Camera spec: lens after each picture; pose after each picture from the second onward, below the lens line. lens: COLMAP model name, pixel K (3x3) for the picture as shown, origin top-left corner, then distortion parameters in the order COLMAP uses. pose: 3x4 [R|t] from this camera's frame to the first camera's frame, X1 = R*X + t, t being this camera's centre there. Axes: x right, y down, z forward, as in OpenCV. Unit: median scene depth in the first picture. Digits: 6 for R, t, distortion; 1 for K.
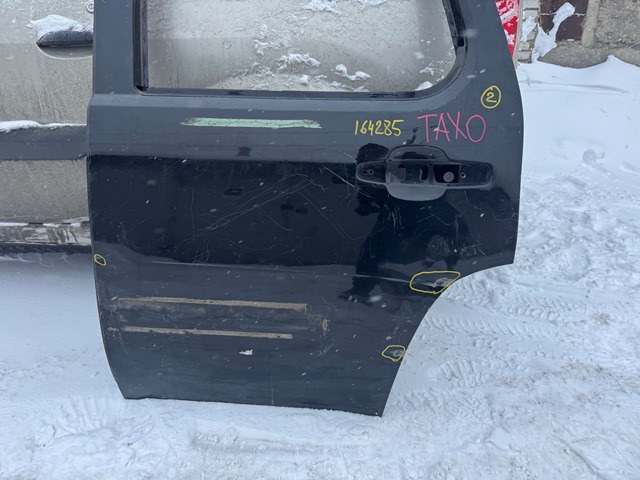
lens RADIAL K [[425.2, 0, 320.0], [0, 425.2, 271.3], [0, 0, 1]] dist [0.057503, -0.045864]
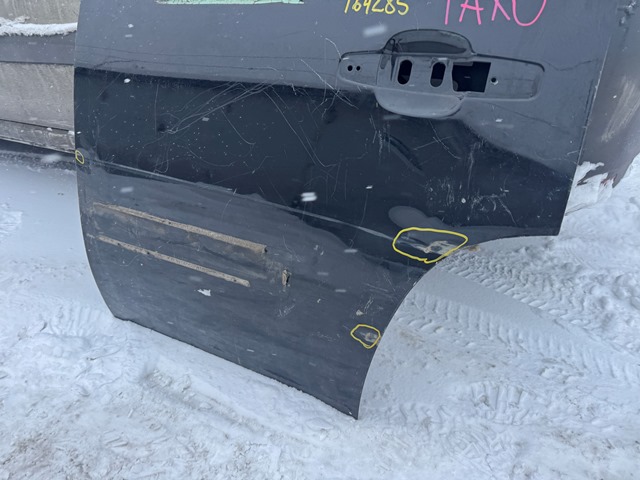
lens RADIAL K [[425.2, 0, 320.0], [0, 425.2, 271.3], [0, 0, 1]] dist [0.057503, -0.045864]
pose [[0.915725, 0.204981, -0.345588, 0.312624], [-0.199413, 0.978534, 0.052008, 0.057106], [0.348830, 0.021290, 0.936944, 0.269603]]
